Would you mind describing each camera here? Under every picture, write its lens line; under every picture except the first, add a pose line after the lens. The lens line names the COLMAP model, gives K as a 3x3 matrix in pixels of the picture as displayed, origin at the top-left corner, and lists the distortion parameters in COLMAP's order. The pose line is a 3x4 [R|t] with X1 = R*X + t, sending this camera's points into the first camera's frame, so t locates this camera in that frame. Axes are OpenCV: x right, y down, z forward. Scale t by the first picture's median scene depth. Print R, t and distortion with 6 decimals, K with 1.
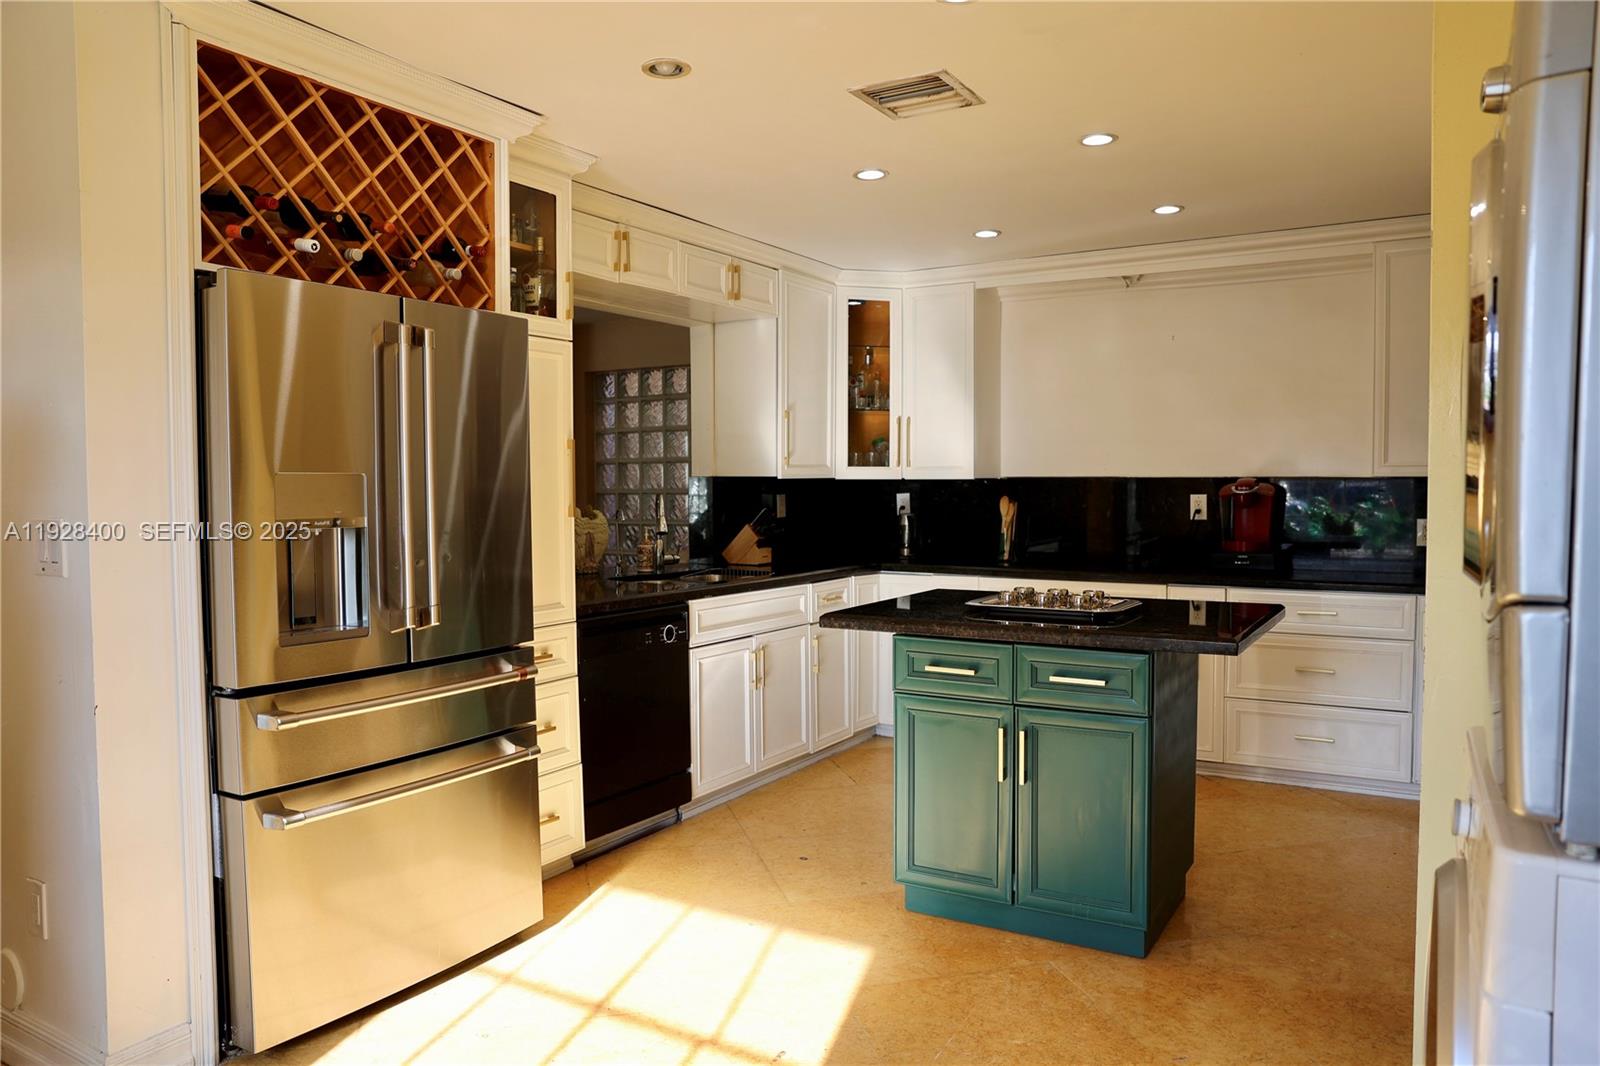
lens RADIAL K [[1097.5, 0, 800.0], [0, 1097.5, 533.0], [0, 0, 1]] dist [-0.116229, 0.106752]
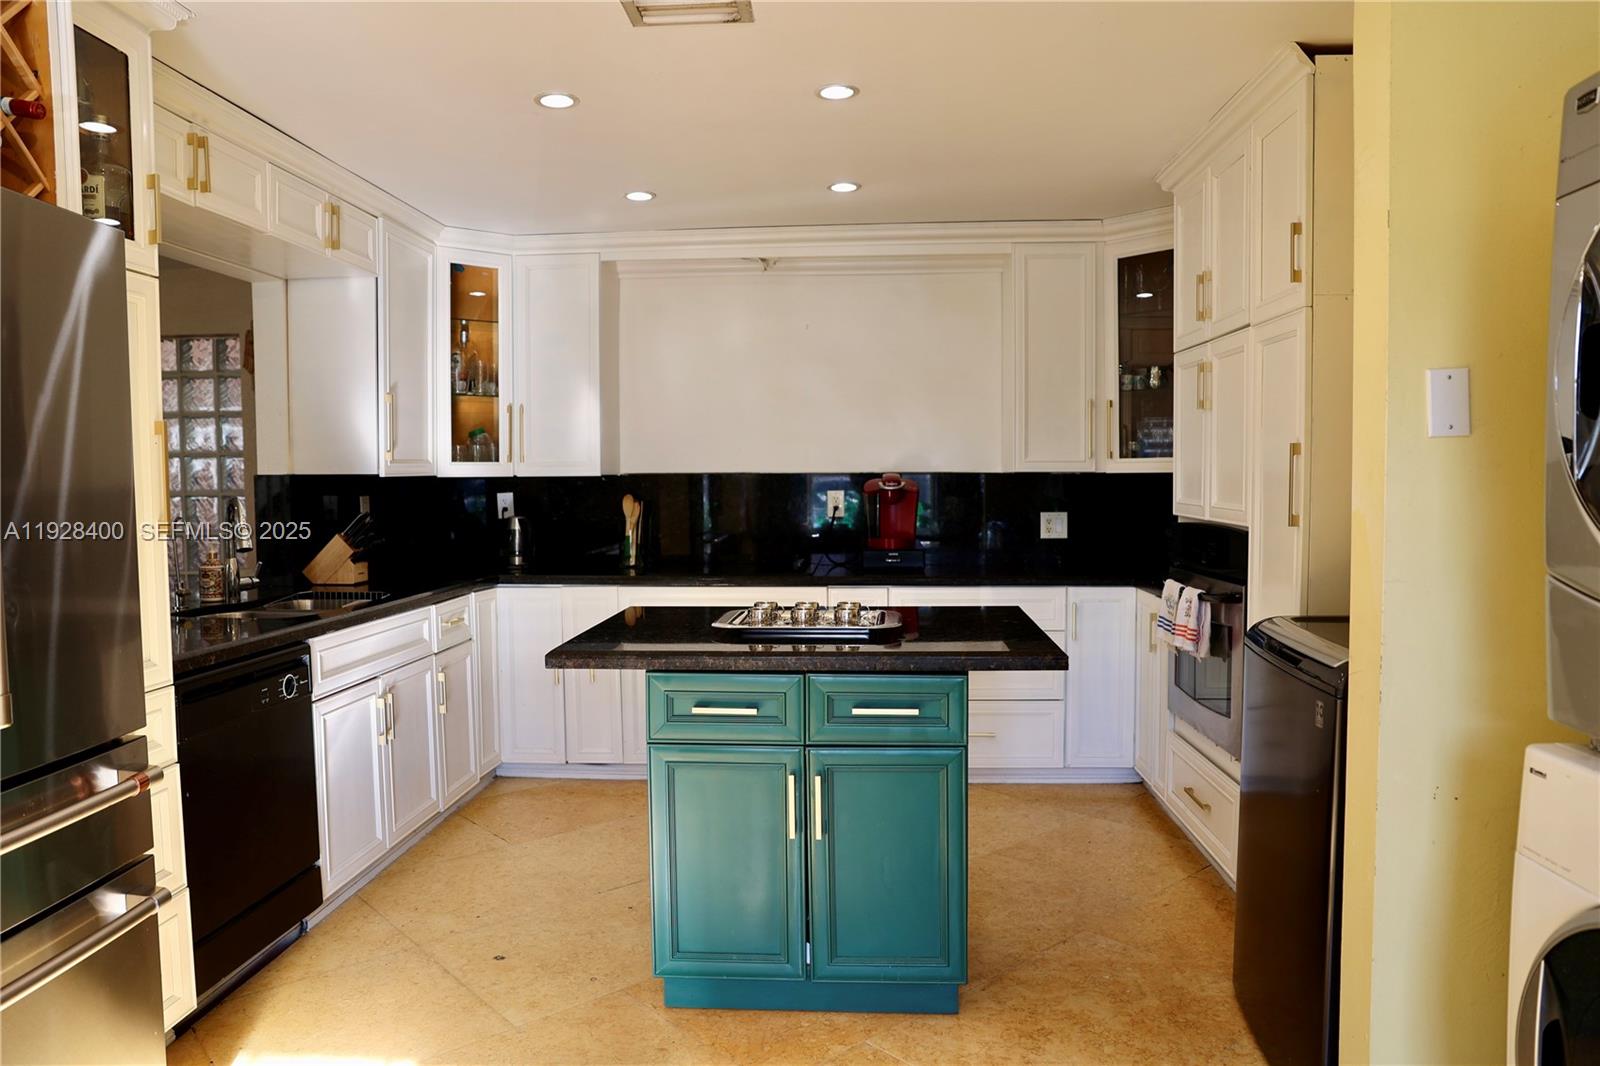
lens RADIAL K [[1097.5, 0, 800.0], [0, 1097.5, 533.0], [0, 0, 1]] dist [-0.116229, 0.106752]
pose [[0.889080, -0.025922, 0.457018, -0.125683], [0.024415, 0.999660, 0.009204, -0.009067], [-0.457101, 0.002975, 0.889410, 0.171228]]
